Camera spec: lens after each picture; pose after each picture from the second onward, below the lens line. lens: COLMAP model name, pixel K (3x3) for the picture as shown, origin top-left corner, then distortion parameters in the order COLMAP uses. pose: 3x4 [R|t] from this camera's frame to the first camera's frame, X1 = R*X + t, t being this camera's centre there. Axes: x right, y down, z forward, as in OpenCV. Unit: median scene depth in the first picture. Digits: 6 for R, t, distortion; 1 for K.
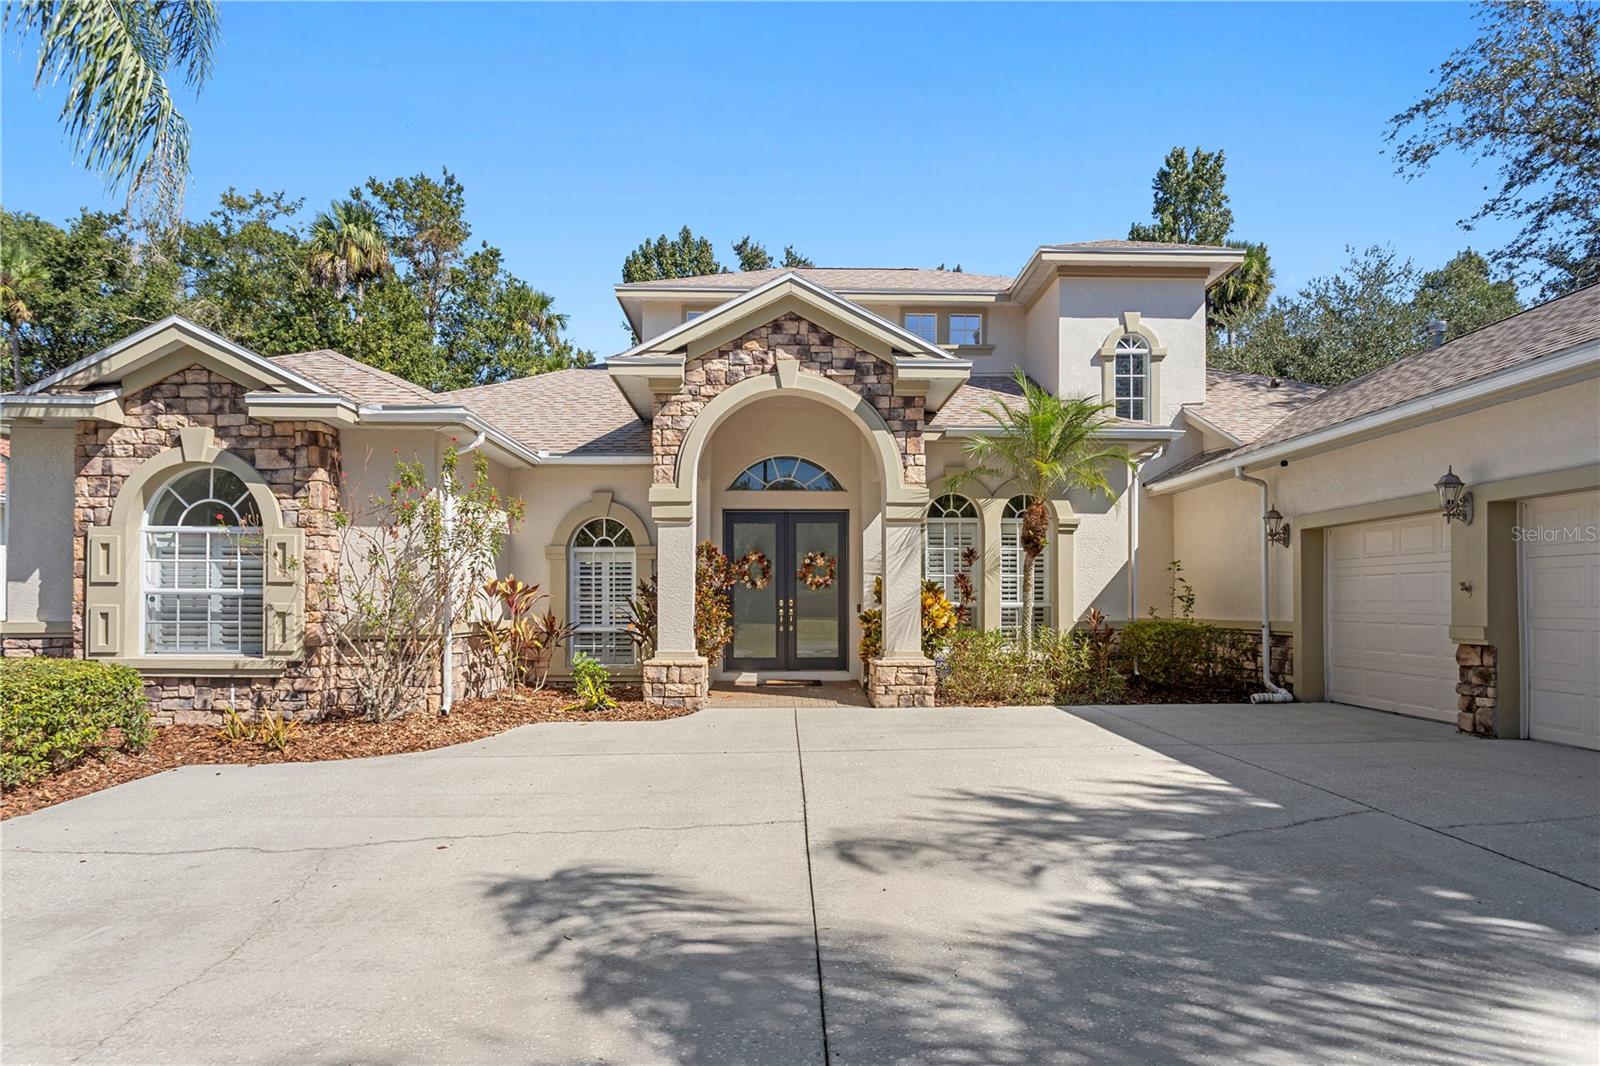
lens RADIAL K [[877.5, 0, 799.5], [0, 877.5, 590.5], [0, 0, 1]] dist [-0.005229, 0.003196]
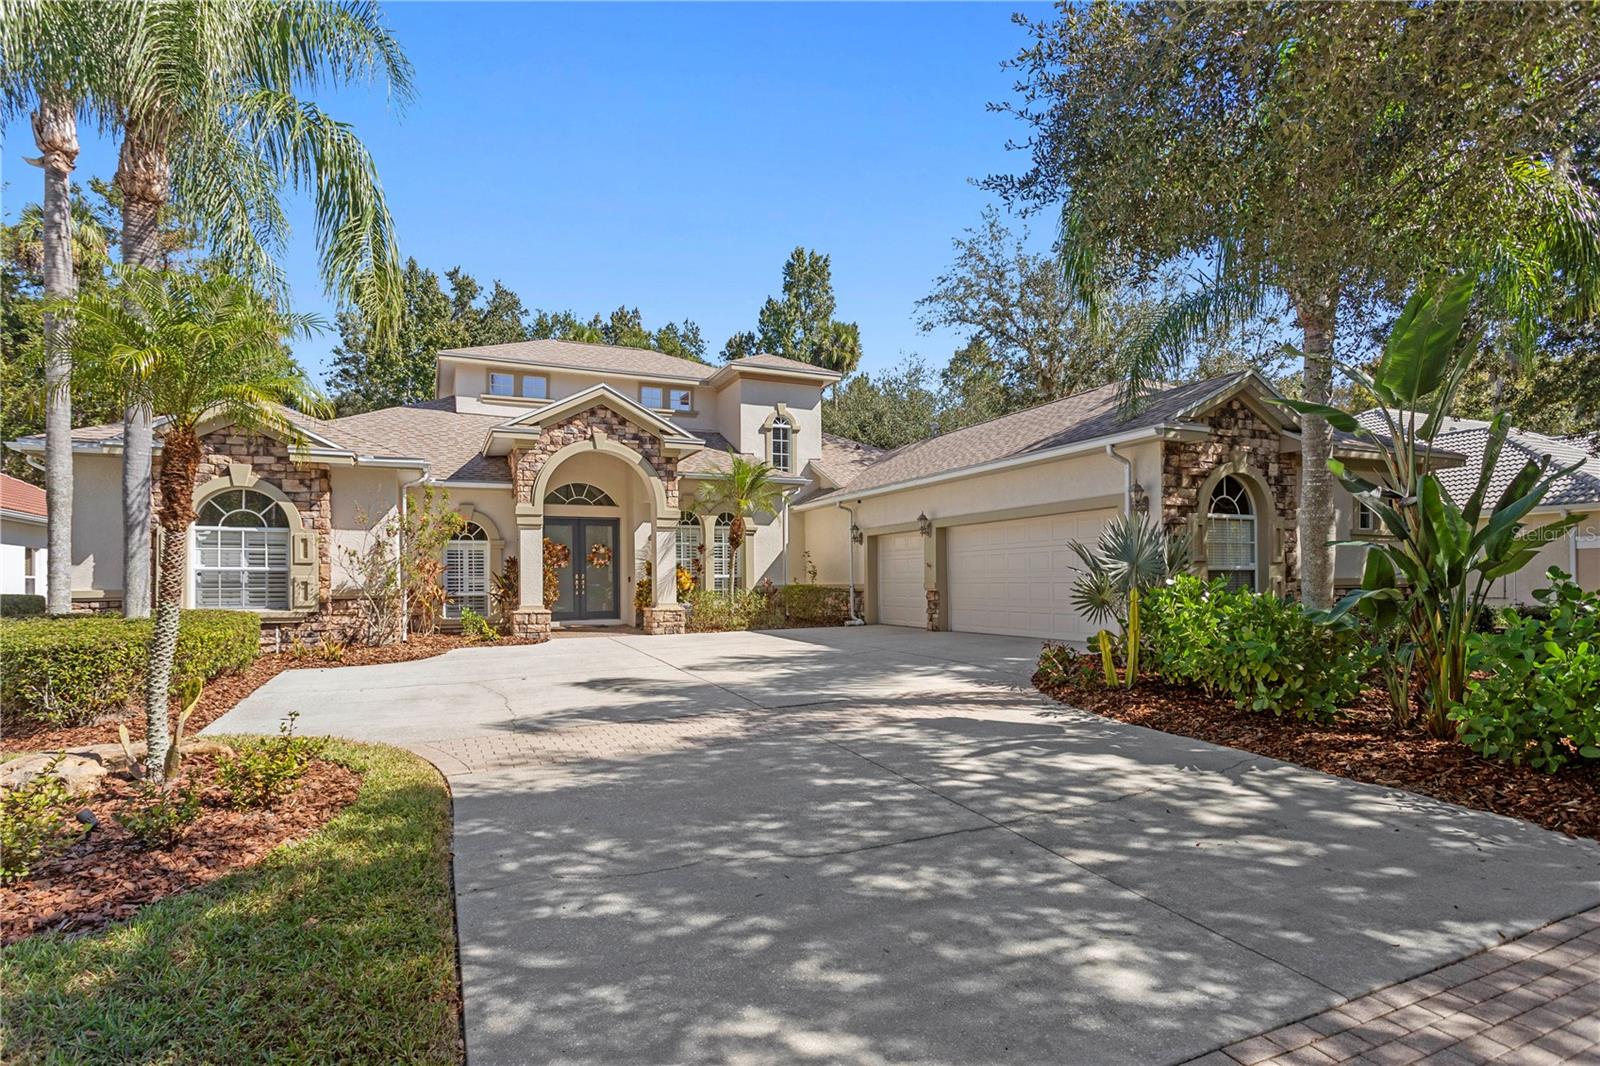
lens RADIAL K [[796.9, 0, 805.0], [0, 796.9, 539.8], [0, 0, 1]] dist [-0.014800, 0.006940]
pose [[0.913889, 0.011729, 0.405794, -0.271001], [0.004591, 0.999220, -0.039220, 0.007339], [-0.405938, 0.037706, 0.913123, -0.557982]]
